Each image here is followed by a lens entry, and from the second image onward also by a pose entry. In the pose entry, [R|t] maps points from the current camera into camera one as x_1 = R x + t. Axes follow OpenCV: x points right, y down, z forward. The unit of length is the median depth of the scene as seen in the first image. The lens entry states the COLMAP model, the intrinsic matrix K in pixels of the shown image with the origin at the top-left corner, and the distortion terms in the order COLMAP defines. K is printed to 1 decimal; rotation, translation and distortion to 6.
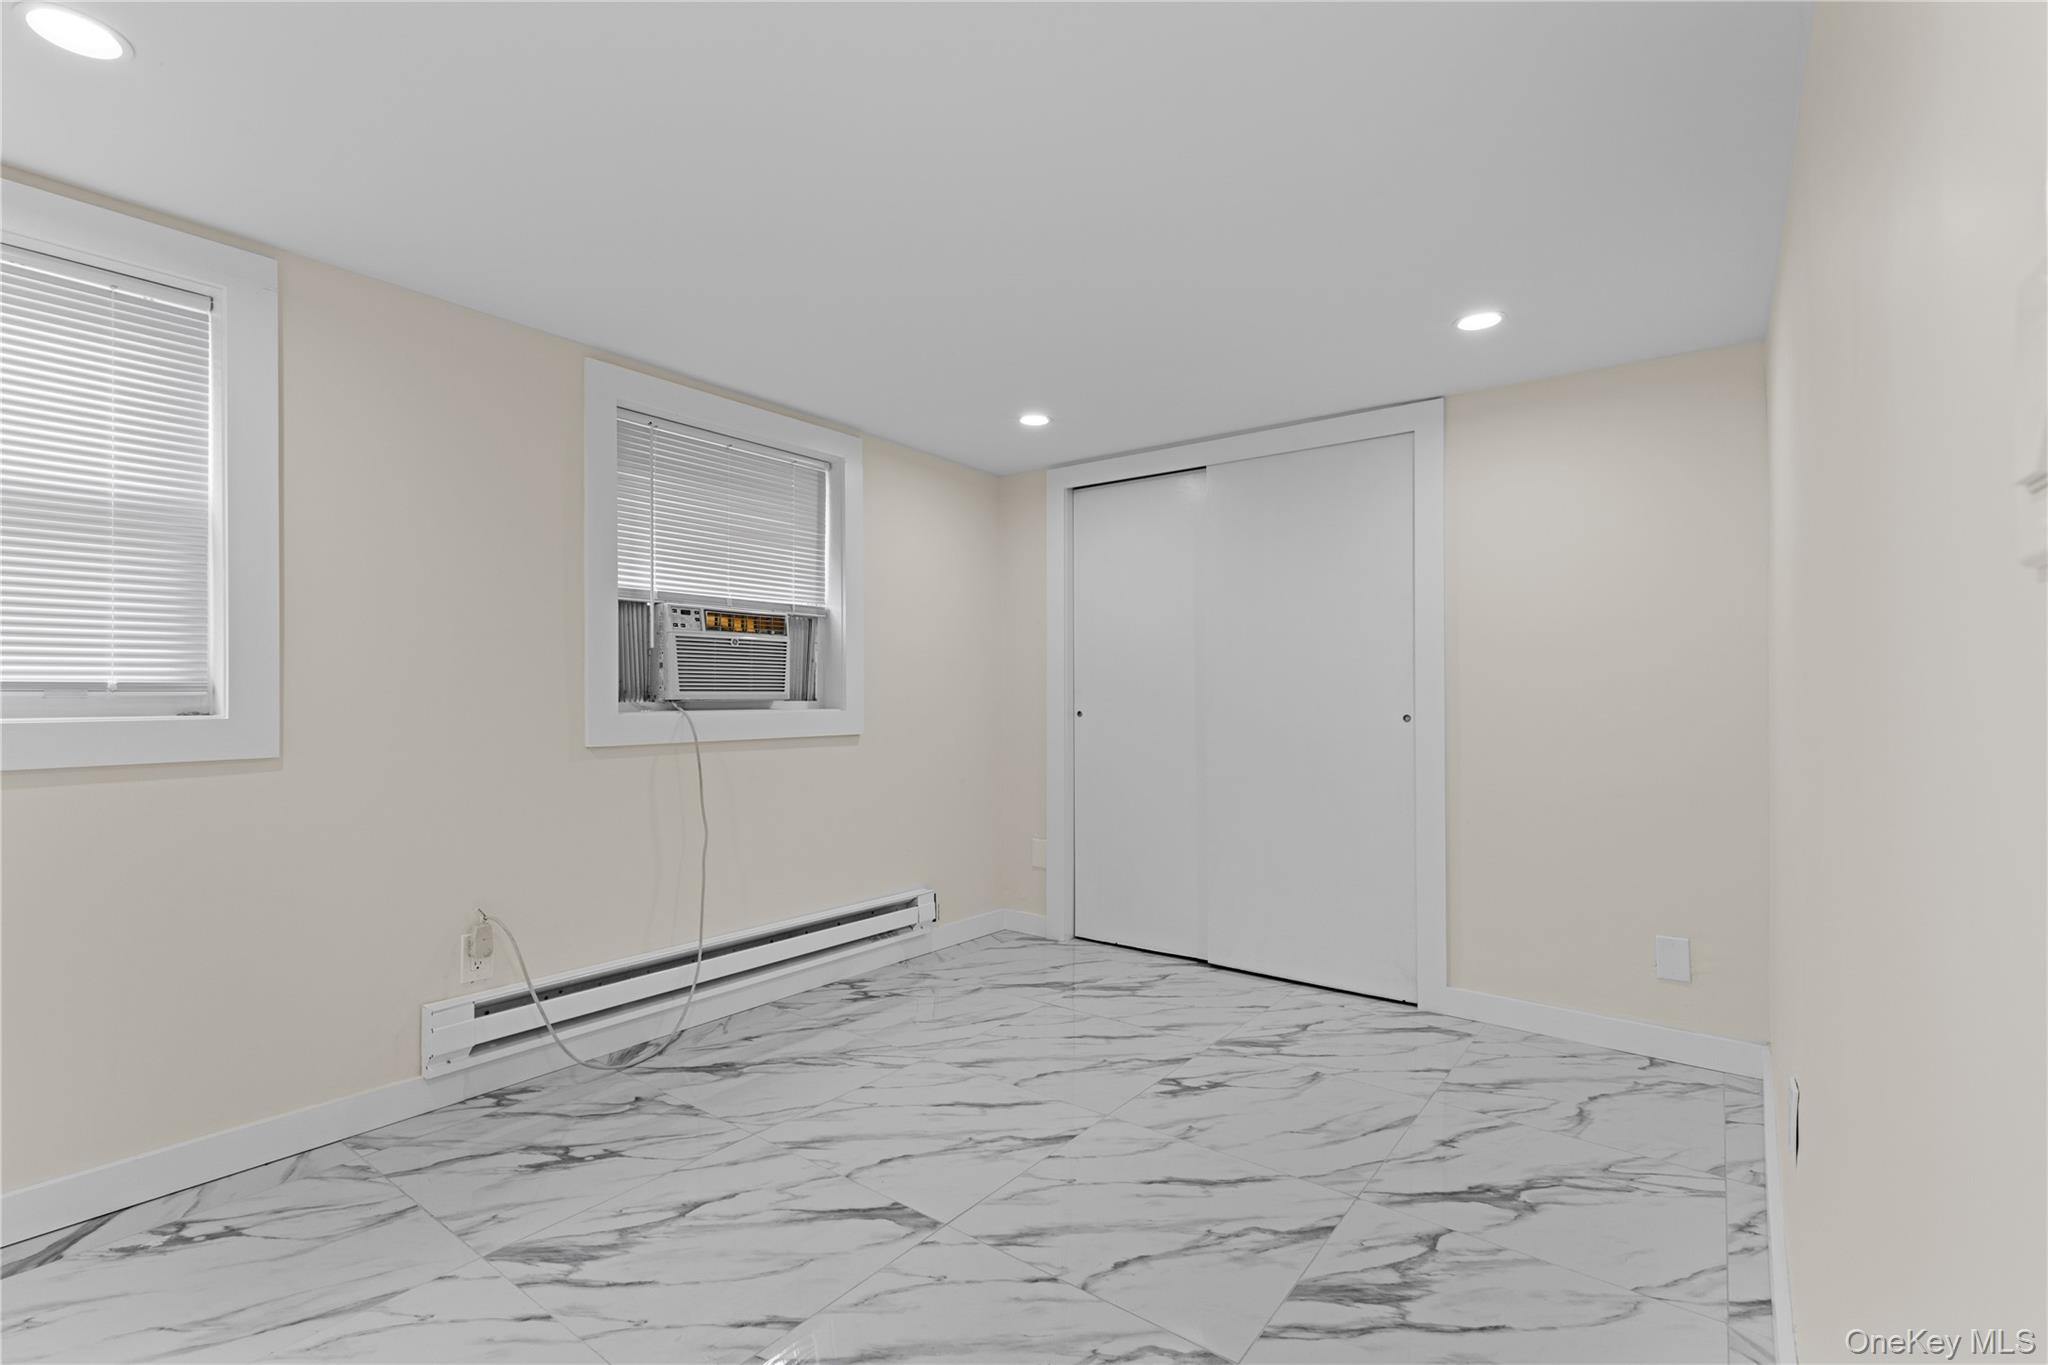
lens RADIAL K [[934.2, 0, 1007.5], [0, 934.2, 688.9], [0, 0, 1]] dist [0.003526, -0.000156]
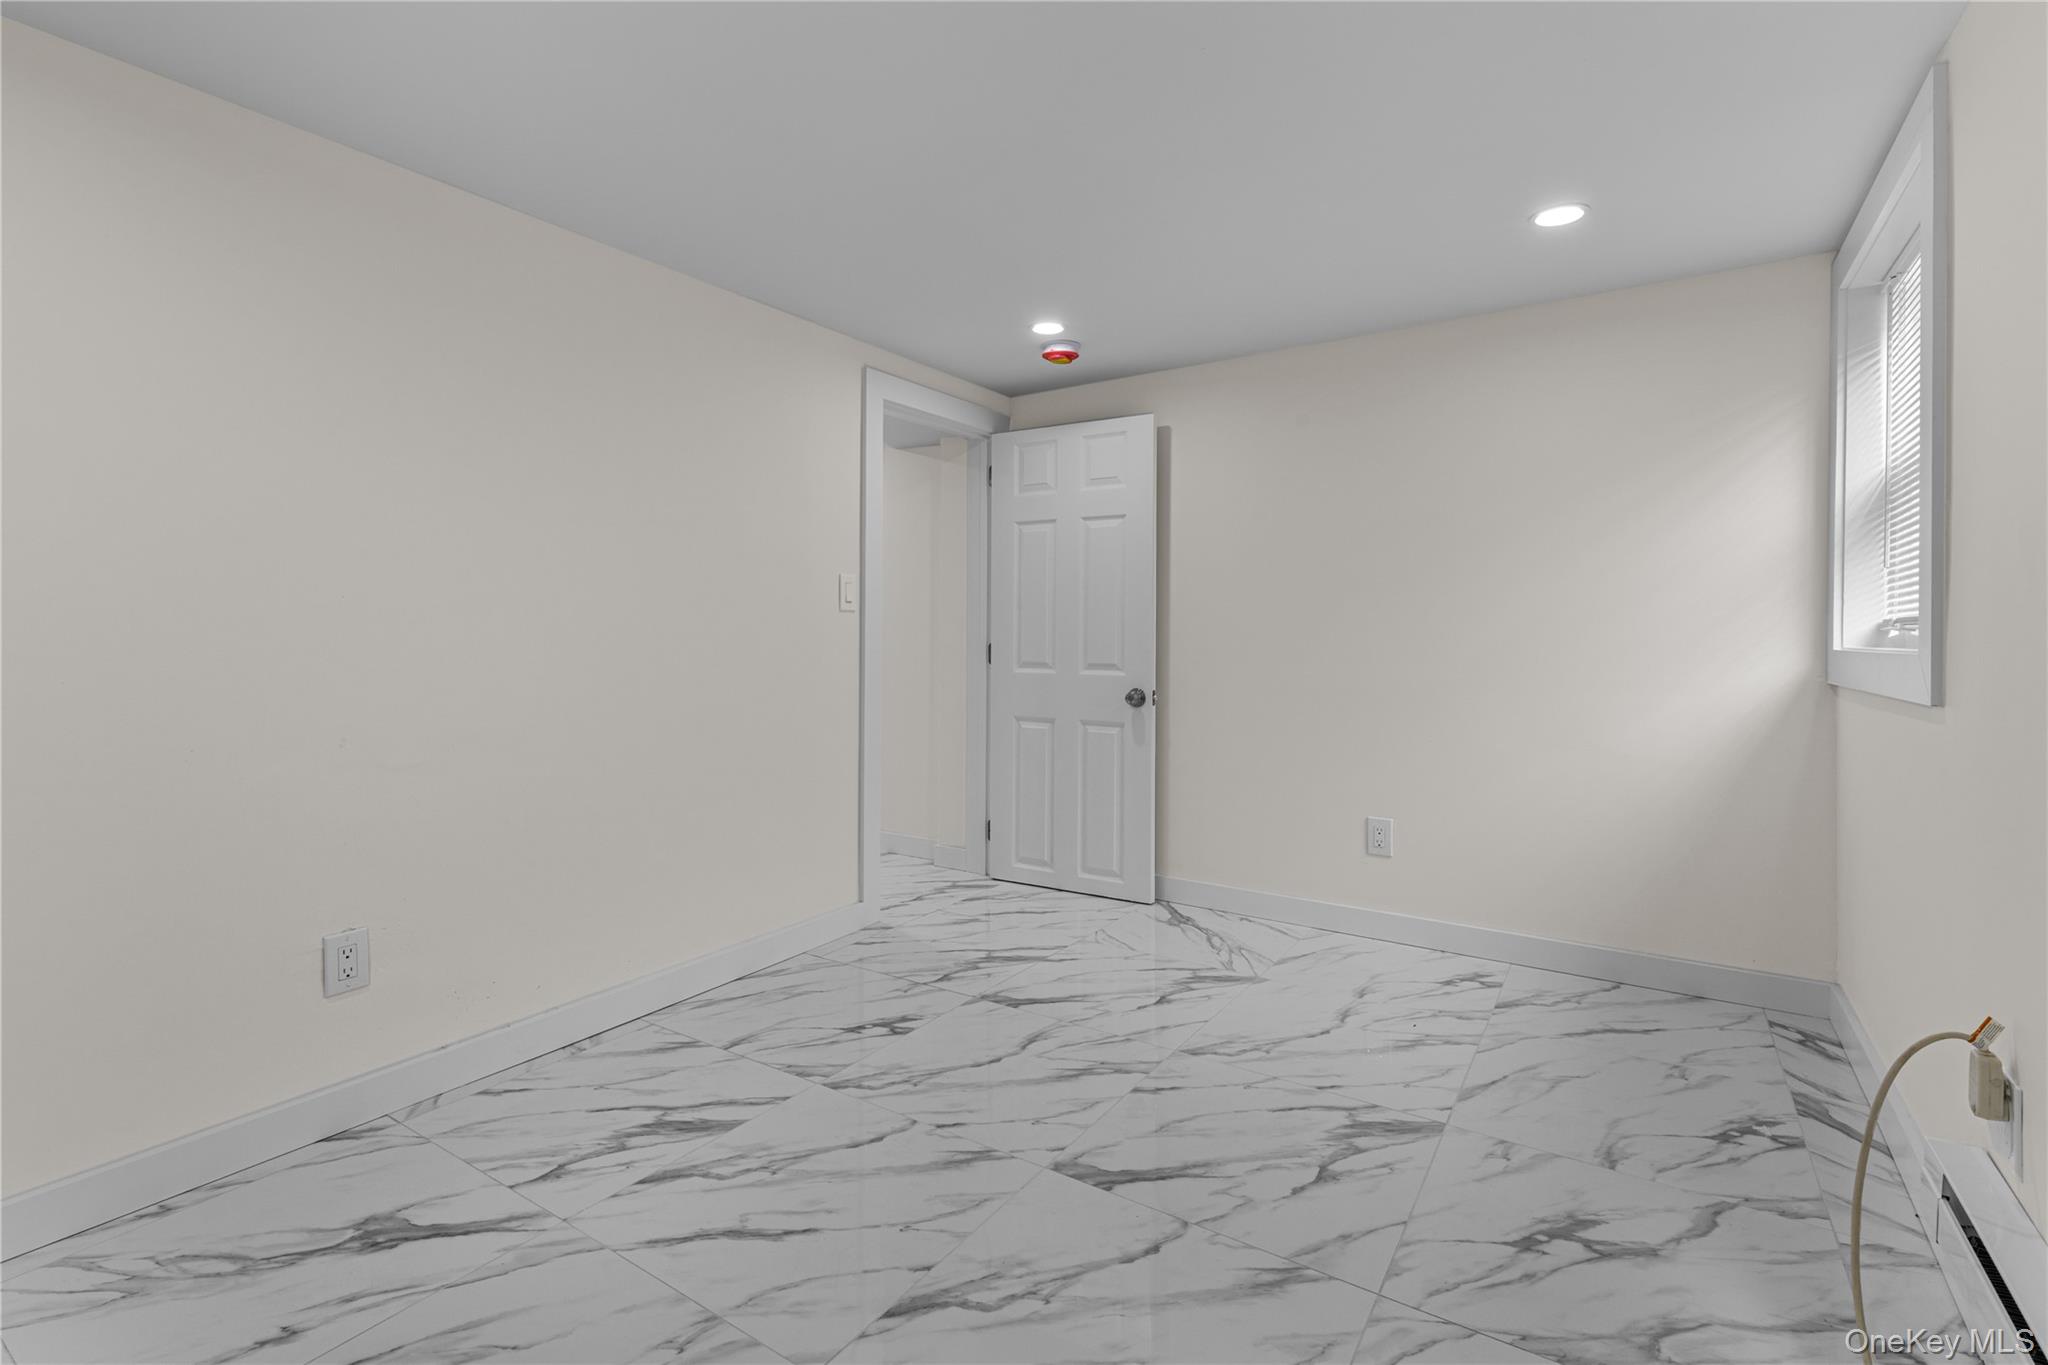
lens RADIAL K [[939.7, 0, 976.3], [0, 939.7, 613.4], [0, 0, 1]] dist [0.003486, 0.000093]
pose [[-0.999584, -0.007017, -0.027985, 0.025787], [-0.006260, 0.999615, -0.027037, 0.017309], [0.028164, -0.026851, -0.999243, 1.375734]]
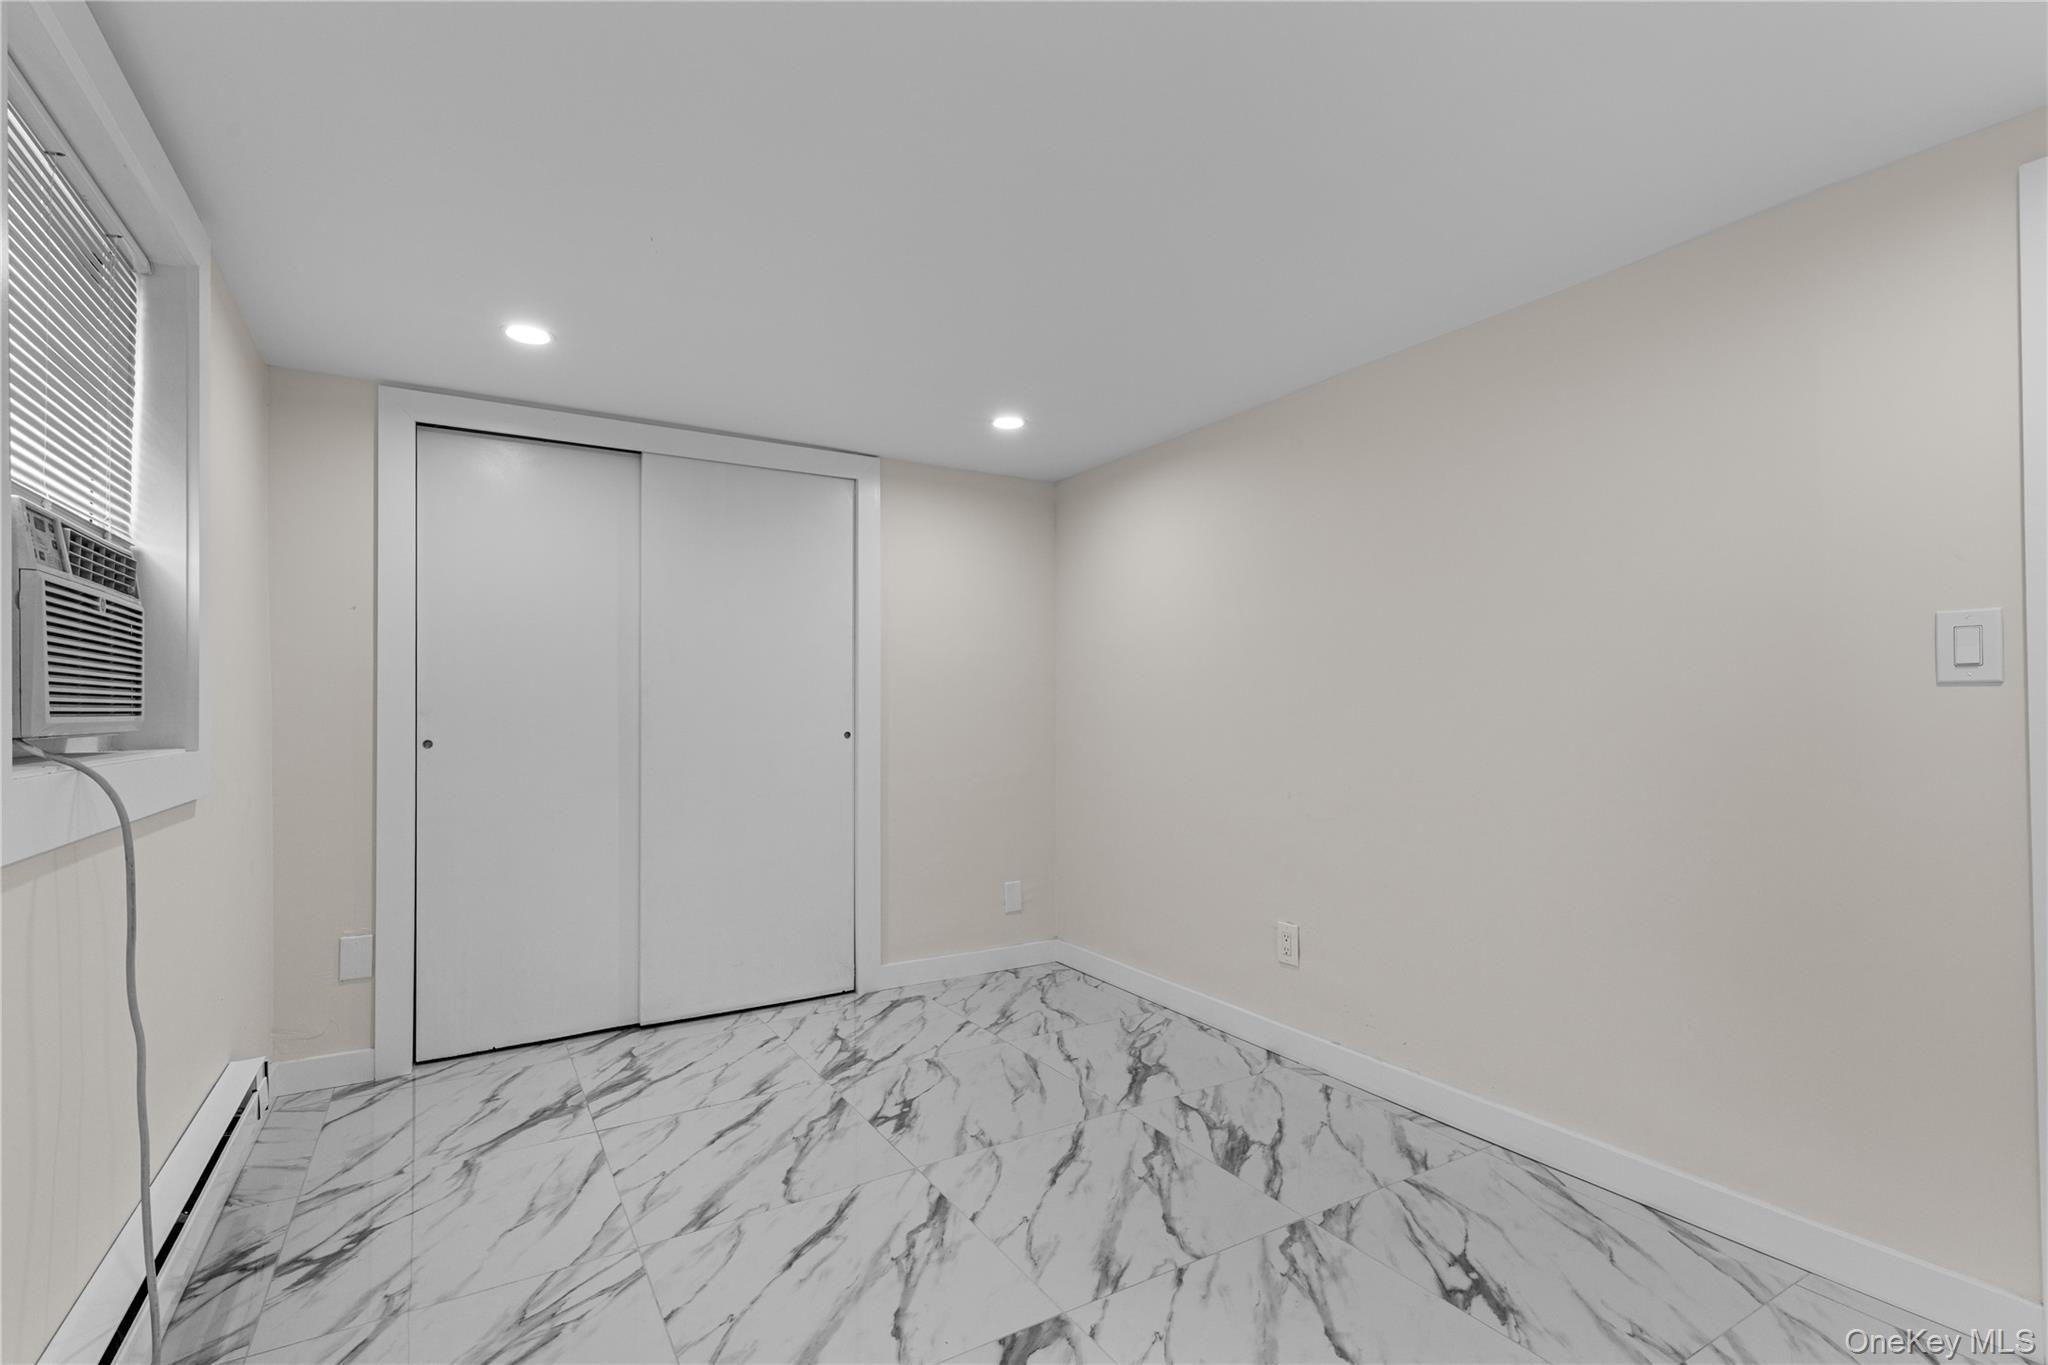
lens RADIAL K [[926.2, 0, 1026.0], [0, 926.2, 670.5], [0, 0, 1]] dist [0.018412, -0.008836]
pose [[0.362107, 0.034737, 0.931489, -0.640425], [-0.000882, 0.999318, -0.036923, -0.003037], [-0.932136, 0.012549, 0.361891, 0.487700]]
